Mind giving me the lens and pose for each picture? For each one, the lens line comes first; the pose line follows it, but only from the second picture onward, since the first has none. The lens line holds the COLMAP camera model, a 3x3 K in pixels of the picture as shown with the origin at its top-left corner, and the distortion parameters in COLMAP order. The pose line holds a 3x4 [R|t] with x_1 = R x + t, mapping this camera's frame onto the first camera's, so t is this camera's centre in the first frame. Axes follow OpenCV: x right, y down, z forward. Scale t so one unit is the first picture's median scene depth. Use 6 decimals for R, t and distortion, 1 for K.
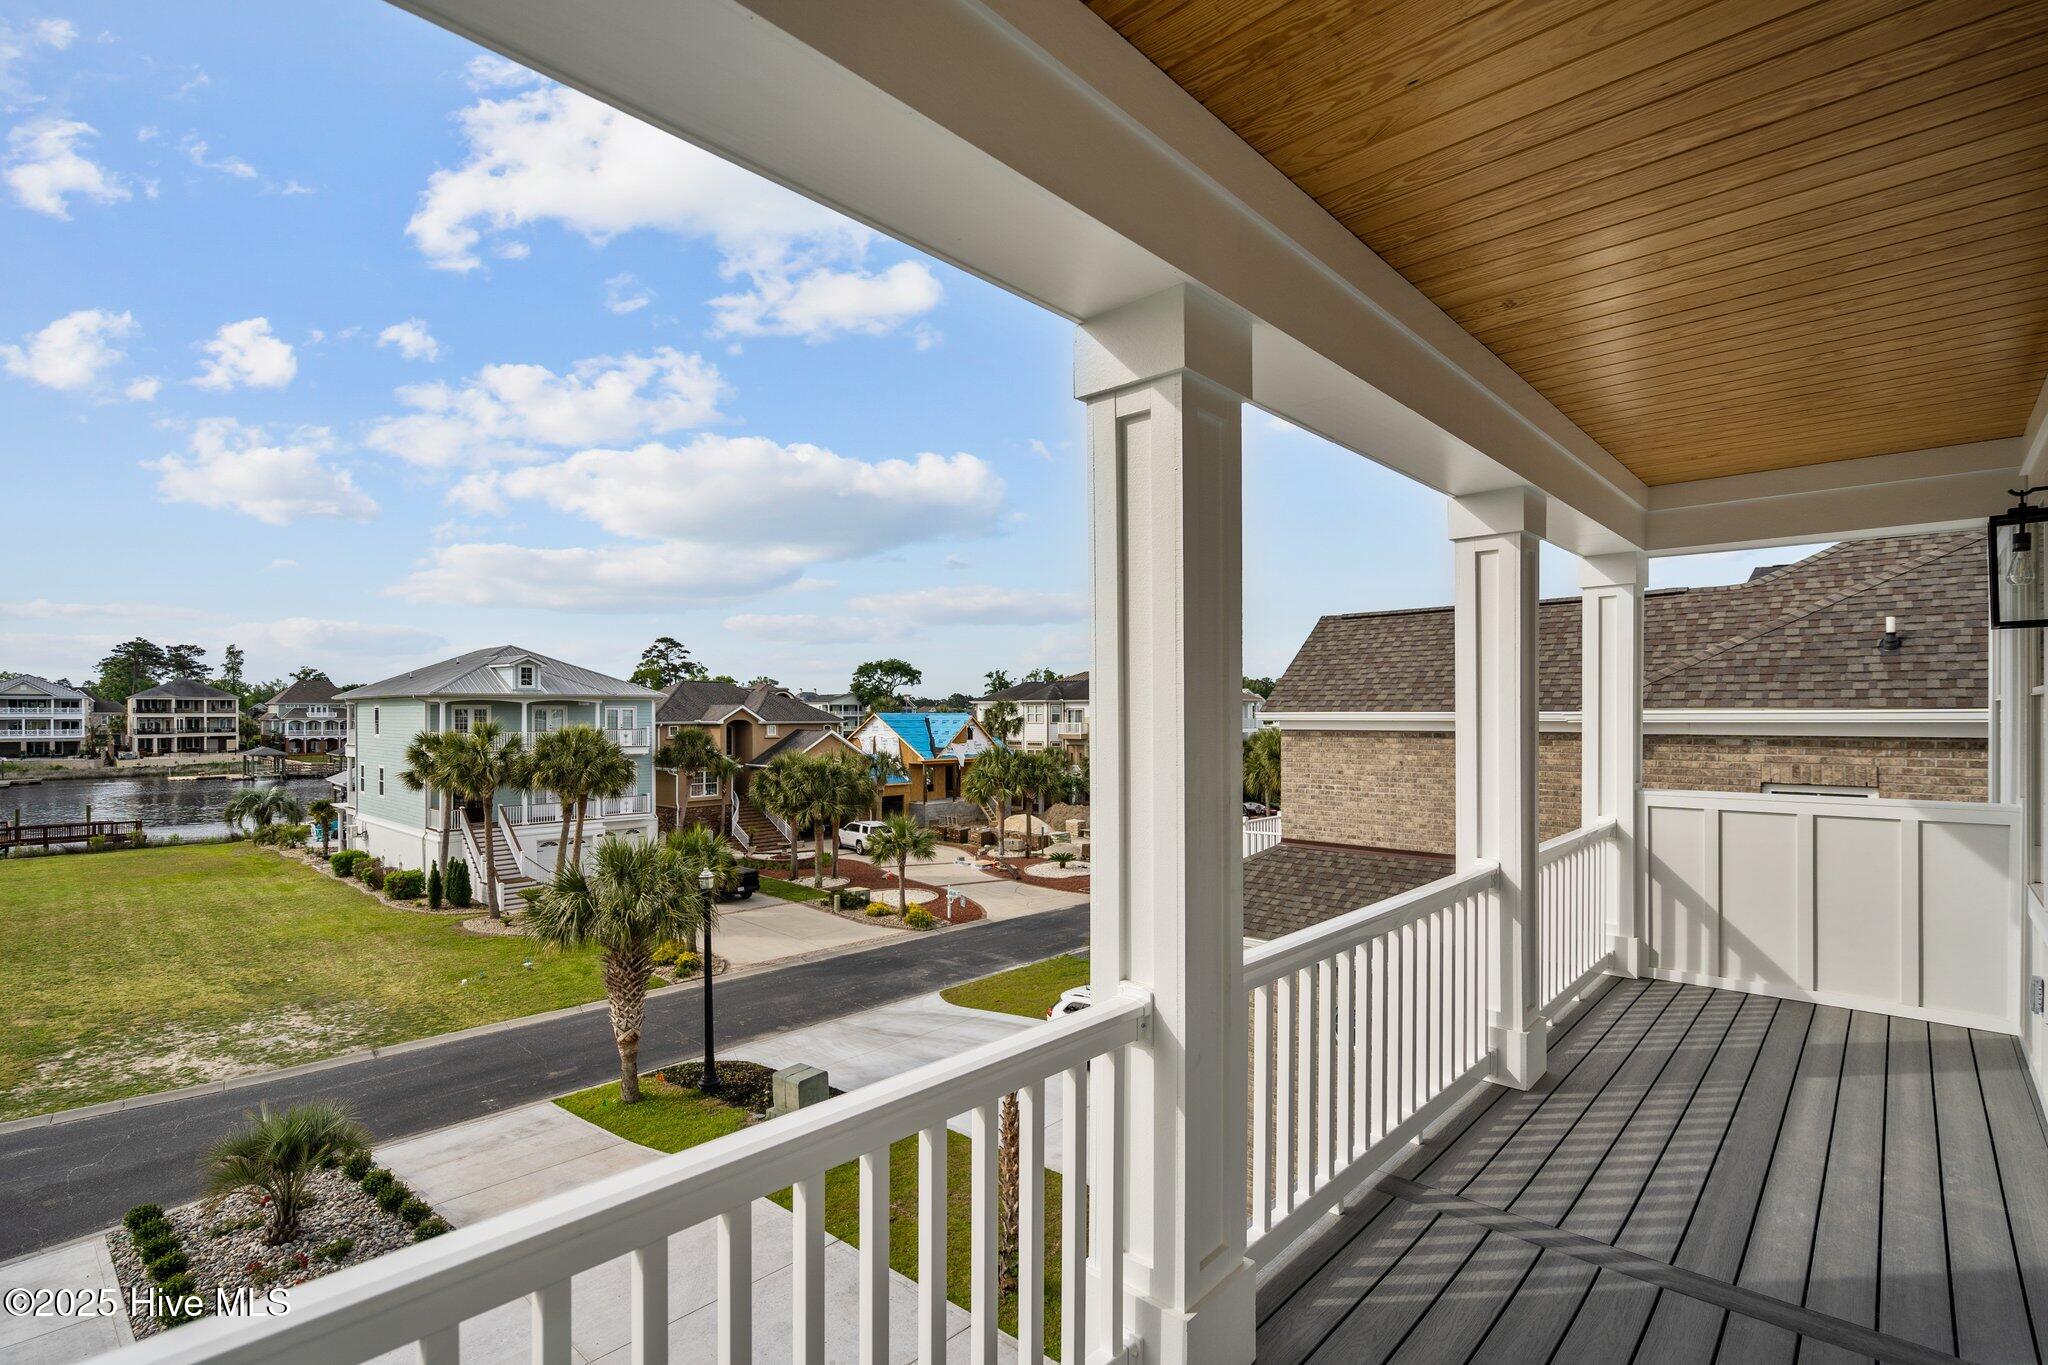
lens RADIAL K [[935.8, 0, 1044.8], [0, 935.8, 715.3], [0, 0, 1]] dist [0.002389, -0.000567]
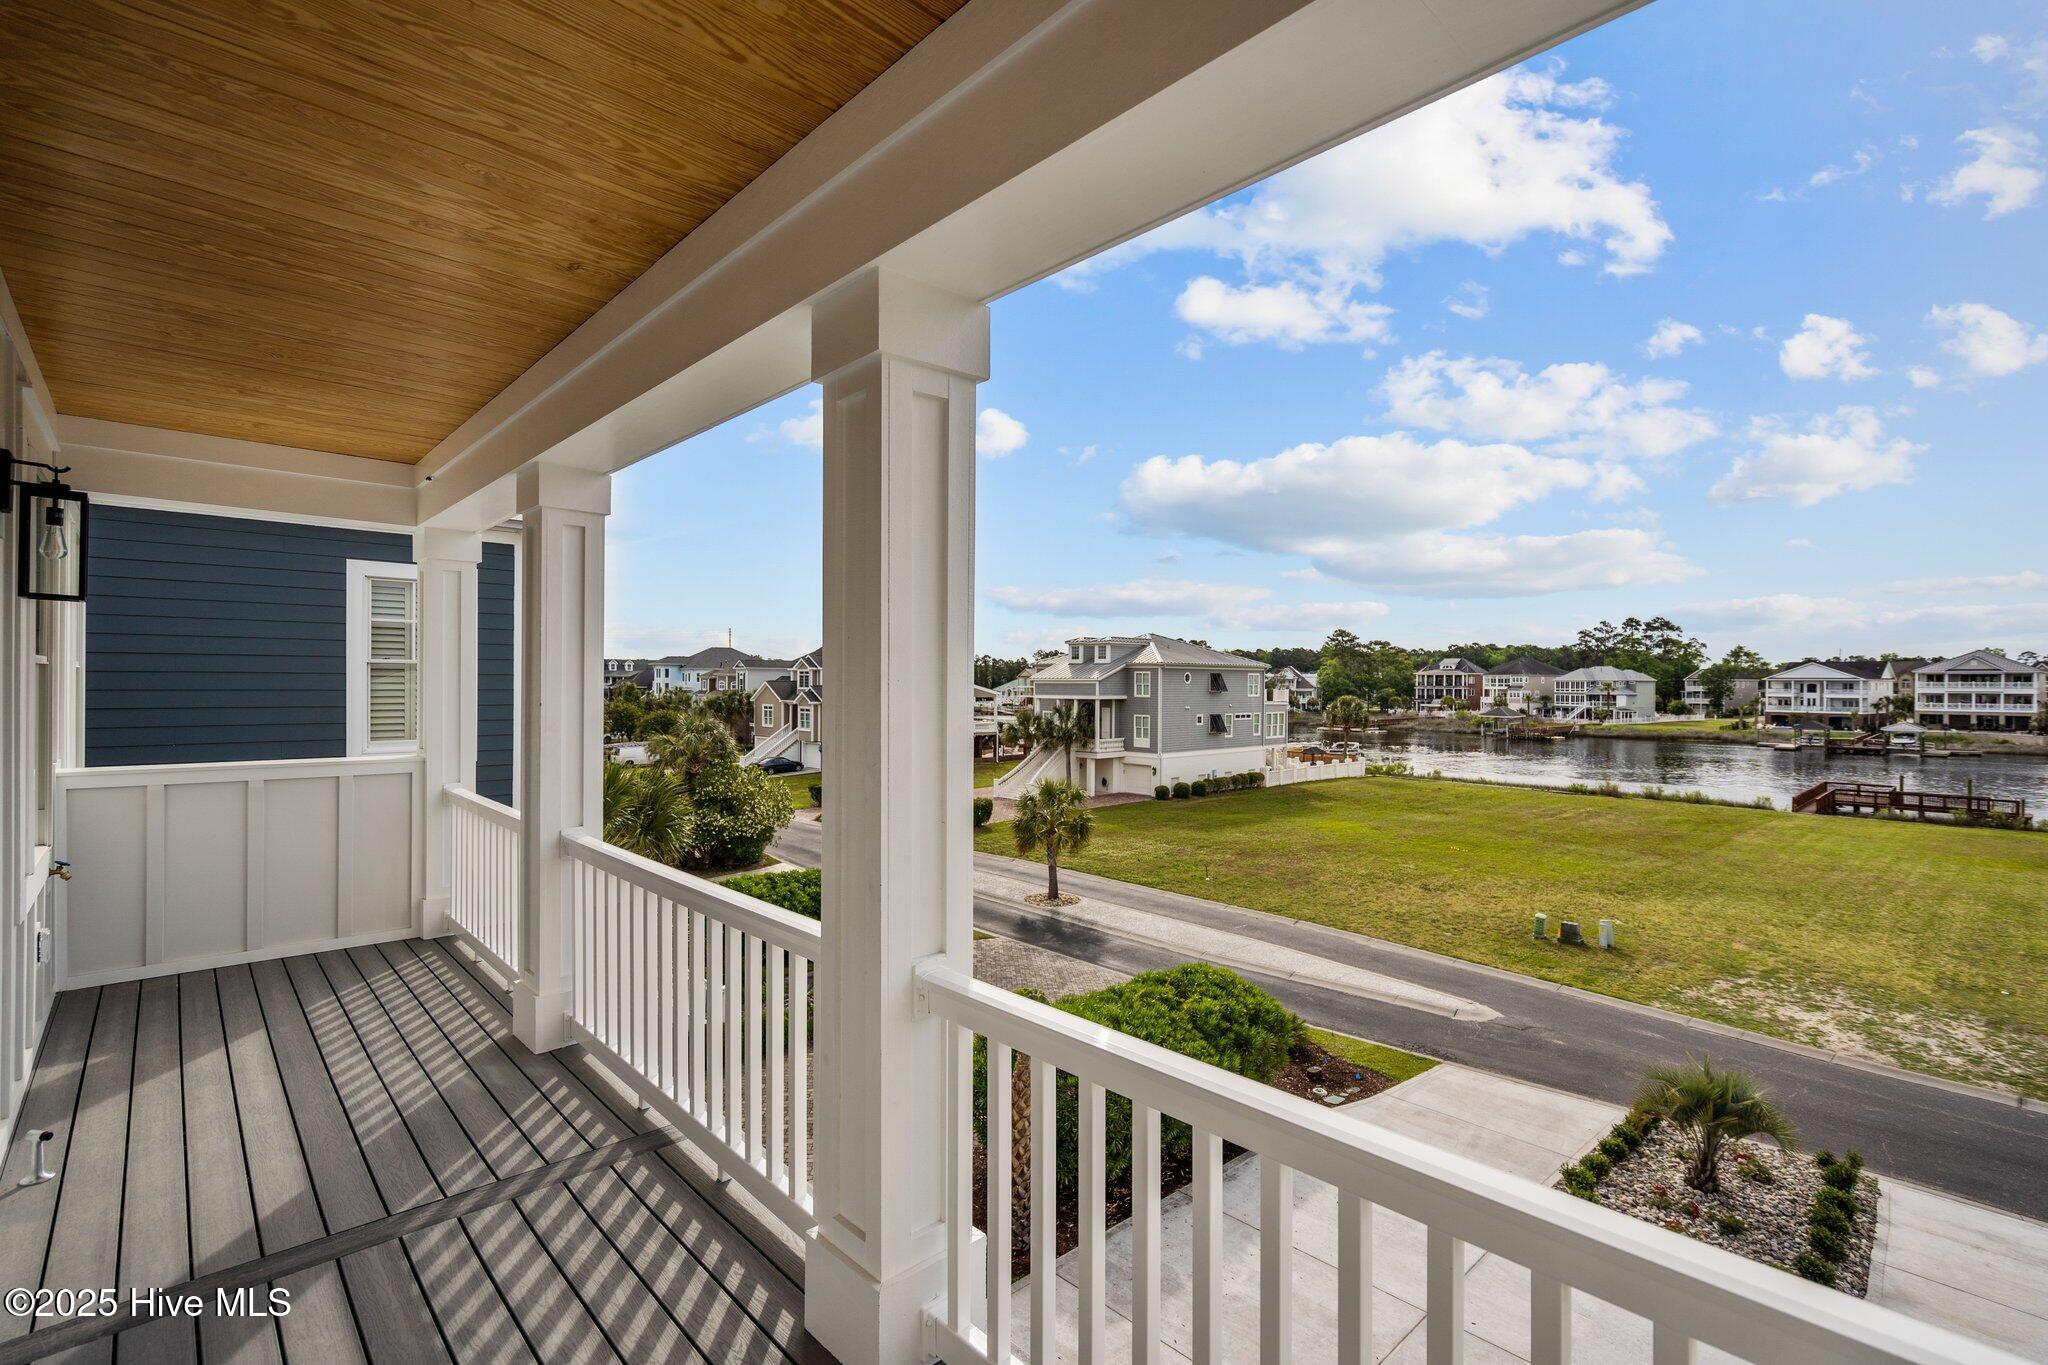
lens RADIAL K [[935.8, 0, 1025.0], [0, 935.8, 679.2], [0, 0, 1]] dist [0.002389, -0.000567]
pose [[-0.074665, -0.003984, -0.997201, 0.181710], [-0.007259, 0.999968, -0.003451, -0.001157], [0.997182, 0.006981, -0.074691, 0.194938]]
